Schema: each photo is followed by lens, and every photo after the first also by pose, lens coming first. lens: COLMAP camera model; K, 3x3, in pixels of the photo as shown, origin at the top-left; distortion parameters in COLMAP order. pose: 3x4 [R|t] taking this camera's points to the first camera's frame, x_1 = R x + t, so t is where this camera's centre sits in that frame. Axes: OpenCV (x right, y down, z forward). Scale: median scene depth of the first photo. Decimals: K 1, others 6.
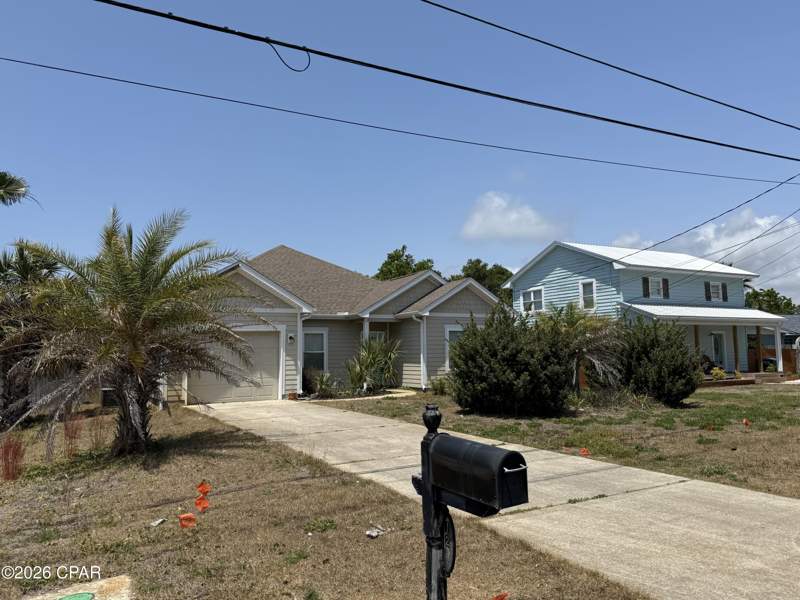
lens RADIAL K [[599.2, 0, 413.1], [0, 599.2, 300.6], [0, 0, 1]] dist [0.045895, -0.058816]
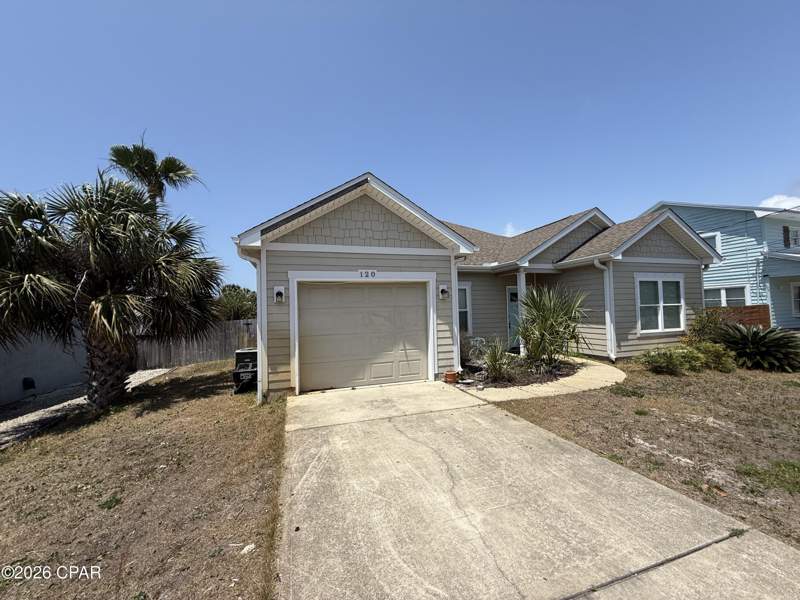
lens RADIAL K [[317.5, 0, 398.5], [0, 317.5, 298.8], [0, 0, 1]] dist [-0.004232, 0.000849]
pose [[0.978049, -0.017827, -0.207610, -0.221978], [0.030016, 0.997996, 0.055706, 0.060380], [0.206200, -0.060715, 0.976624, 0.788061]]
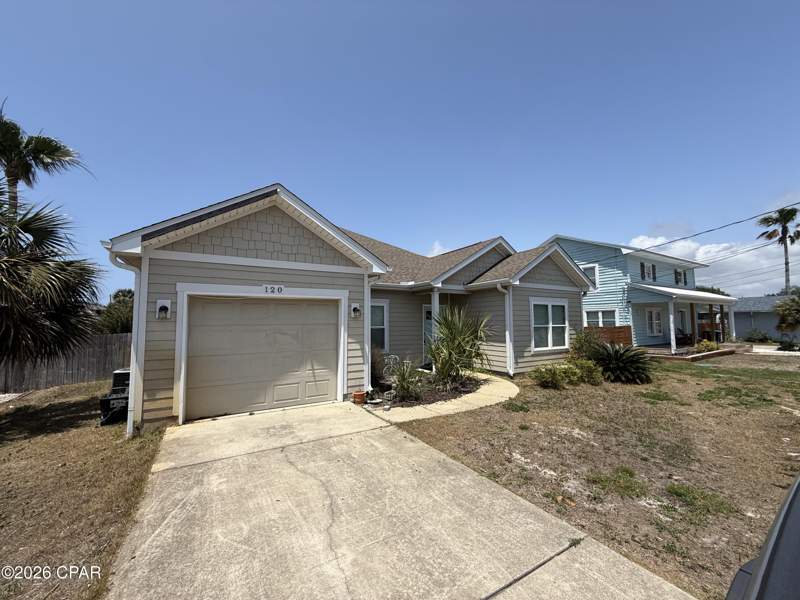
lens RADIAL K [[317.5, 0, 399.5], [0, 317.5, 298.6], [0, 0, 1]] dist [-0.004232, 0.000849]
pose [[0.999872, 0.009132, 0.013115, -0.197010], [-0.009357, 0.999807, 0.017255, 0.052802], [-0.012955, -0.017376, 0.999765, 0.795049]]
